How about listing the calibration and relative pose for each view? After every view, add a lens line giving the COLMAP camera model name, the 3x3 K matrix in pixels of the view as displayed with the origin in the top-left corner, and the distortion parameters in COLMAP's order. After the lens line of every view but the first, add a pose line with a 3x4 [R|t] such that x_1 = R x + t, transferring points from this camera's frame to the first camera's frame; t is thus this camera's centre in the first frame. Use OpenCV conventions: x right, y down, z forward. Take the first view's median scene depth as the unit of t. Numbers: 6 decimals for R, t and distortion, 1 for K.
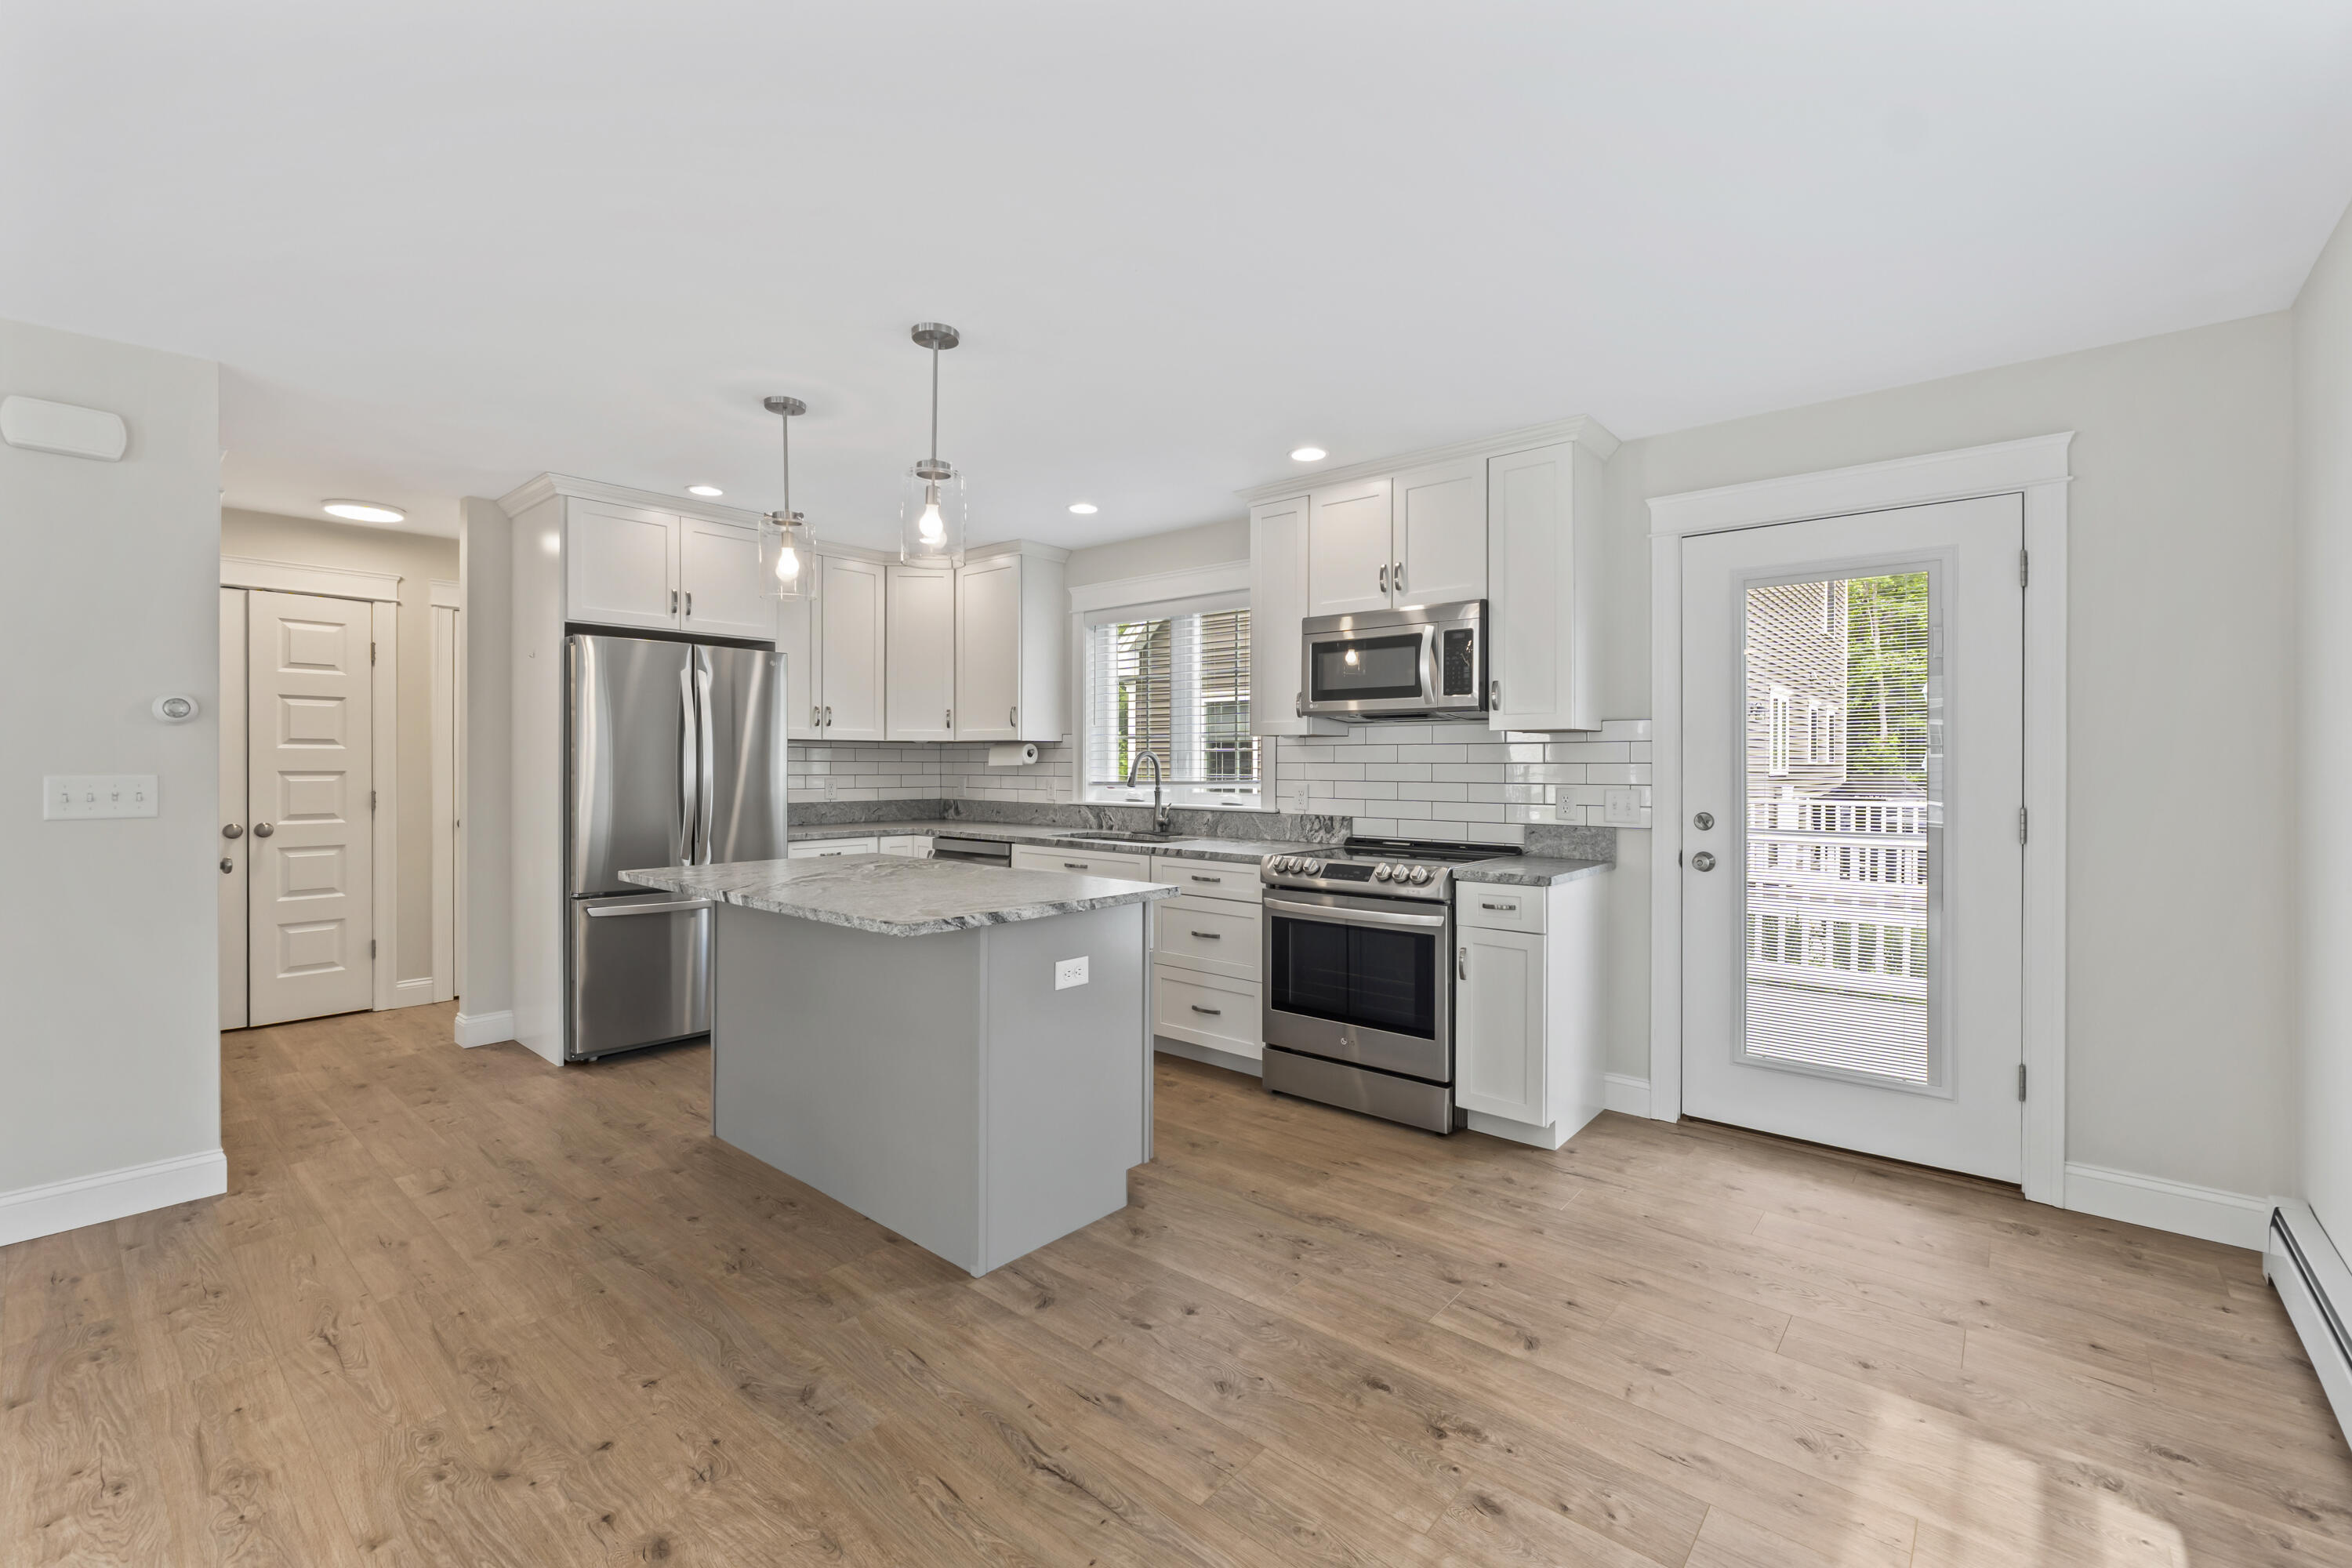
lens RADIAL K [[992.9, 0, 1176.9], [0, 992.9, 764.1], [0, 0, 1]] dist [-0.003557, -0.000087]
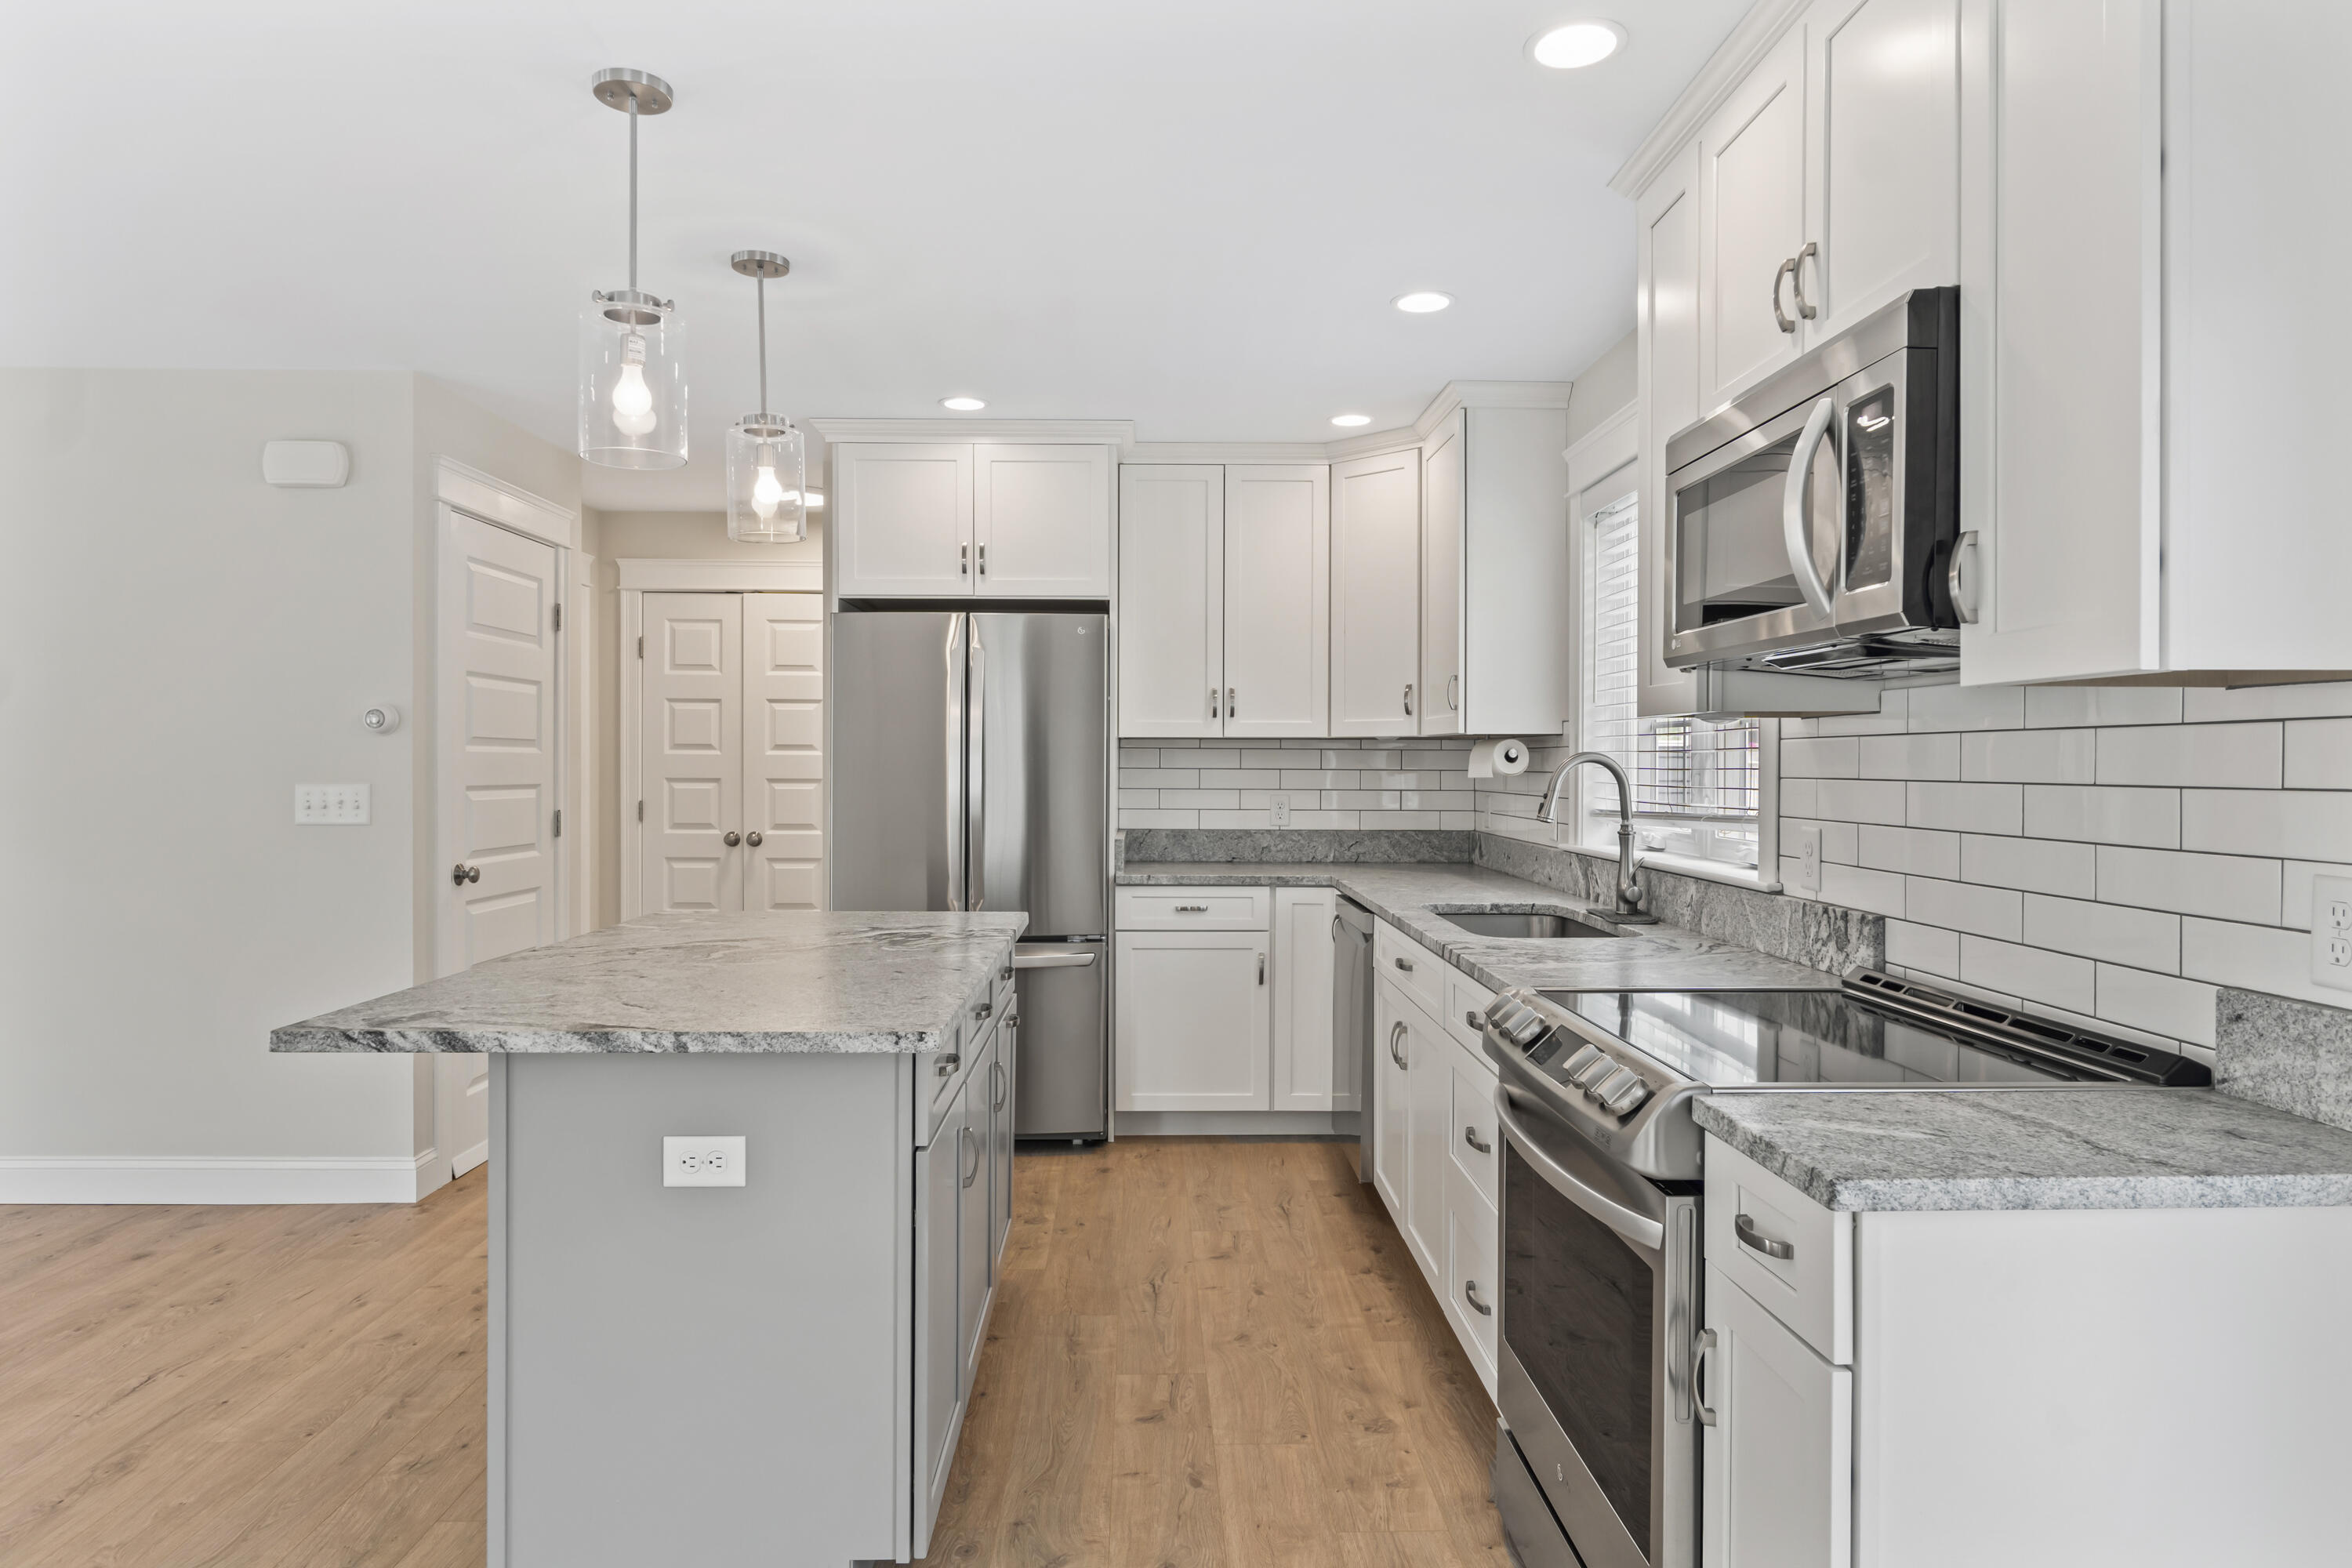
lens RADIAL K [[1393.7, 0, 1179.0], [0, 1393.7, 773.7], [0, 0, 1]] dist [0.000379, -0.002354]
pose [[0.672329, 0.005157, -0.740235, 0.470645], [-0.002481, 0.999986, 0.004714, -0.006438], [0.740248, -0.001333, 0.672332, 0.494888]]
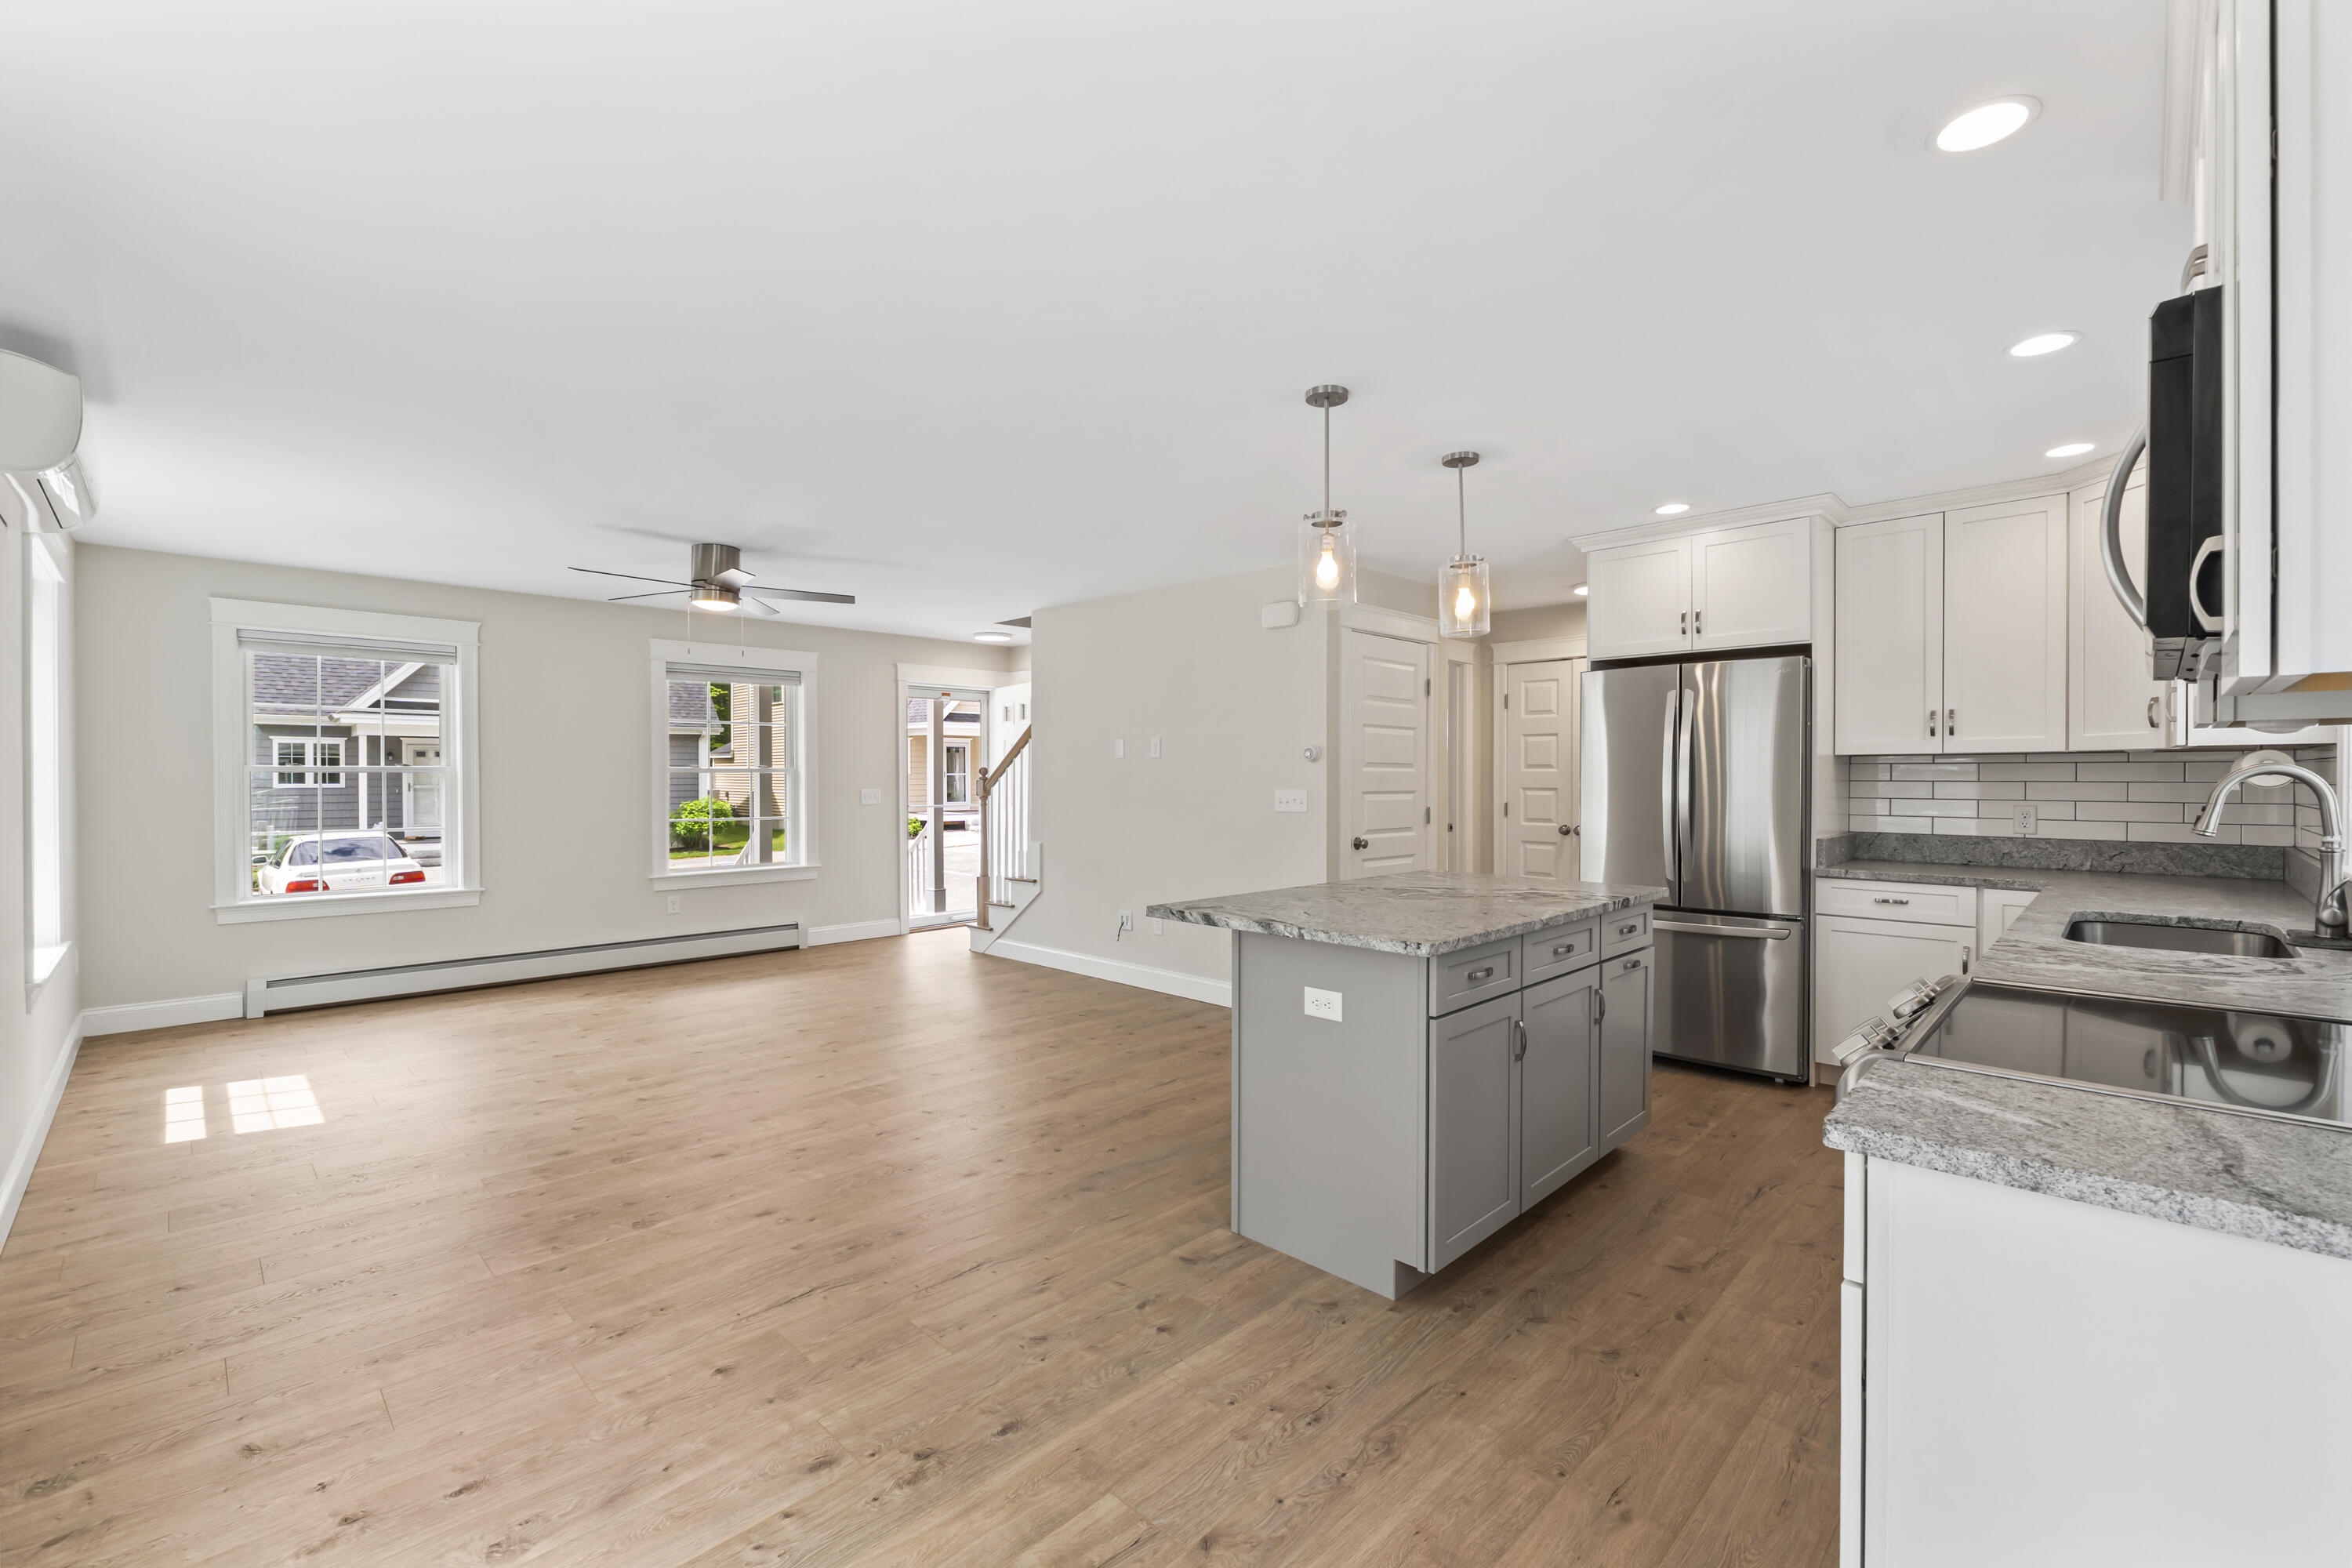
lens RADIAL K [[988.7, 0, 1179.8], [0, 988.7, 784.9], [0, 0, 1]] dist [-0.006693, 0.000258]
pose [[-0.066225, 0.005604, -0.997789, 0.633858], [-0.000683, 0.999984, 0.005662, -0.006400], [0.997805, 0.001057, -0.066220, 0.676623]]
